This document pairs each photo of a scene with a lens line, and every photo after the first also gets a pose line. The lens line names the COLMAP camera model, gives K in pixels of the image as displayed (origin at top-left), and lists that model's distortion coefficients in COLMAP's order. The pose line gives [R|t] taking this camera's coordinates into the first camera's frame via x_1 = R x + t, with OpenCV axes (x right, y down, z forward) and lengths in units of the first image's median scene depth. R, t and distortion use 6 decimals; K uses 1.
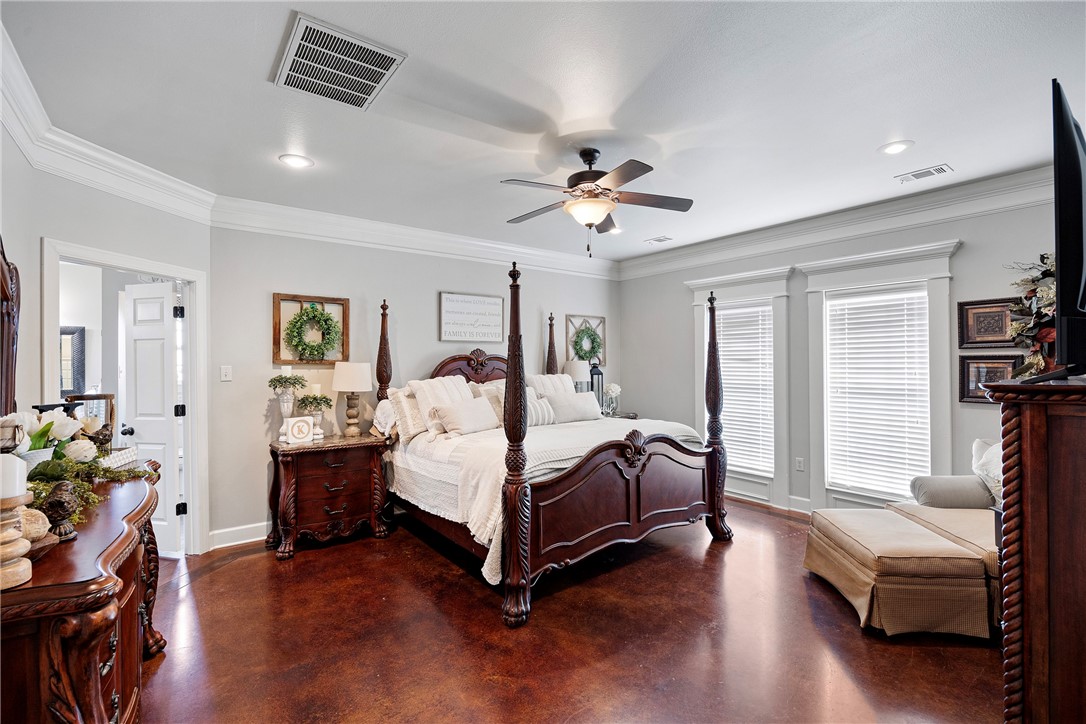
lens RADIAL K [[494.9, 0, 552.5], [0, 494.9, 363.4], [0, 0, 1]] dist [-0.016697, 0.000791]
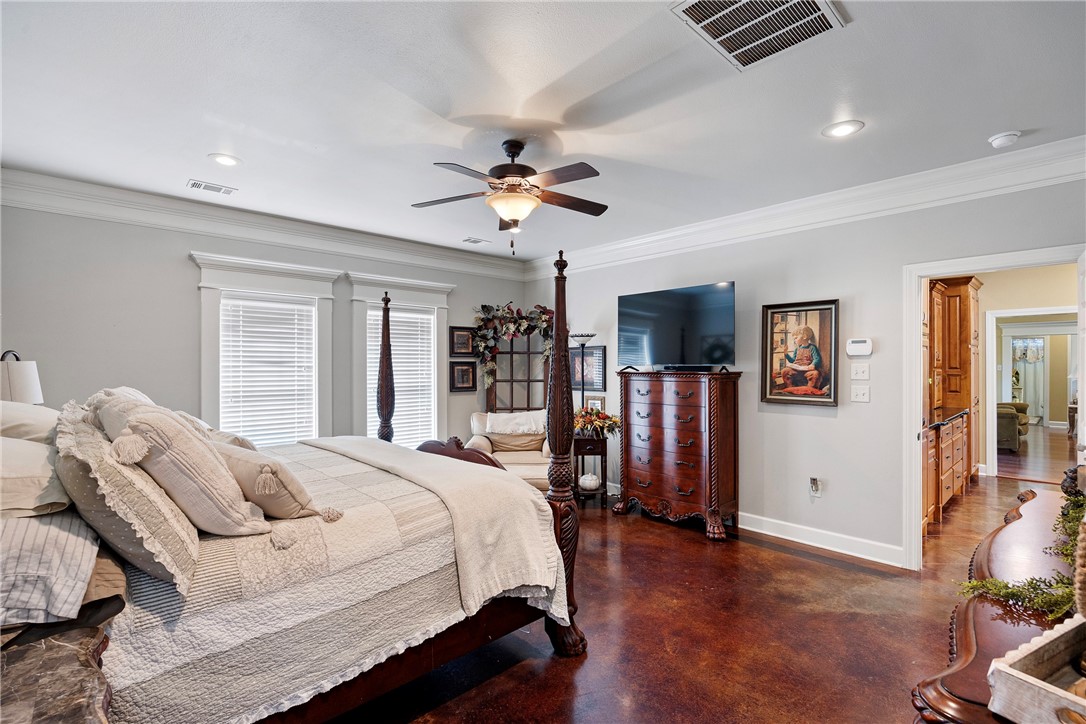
lens RADIAL K [[494.9, 0, 552.5], [0, 494.9, 363.4], [0, 0, 1]] dist [-0.016697, 0.000791]
pose [[-0.098671, 0.006755, 0.995097, -0.691197], [0.001014, 0.999977, -0.006688, 0.000424], [-0.995120, 0.000349, -0.098676, 0.807329]]
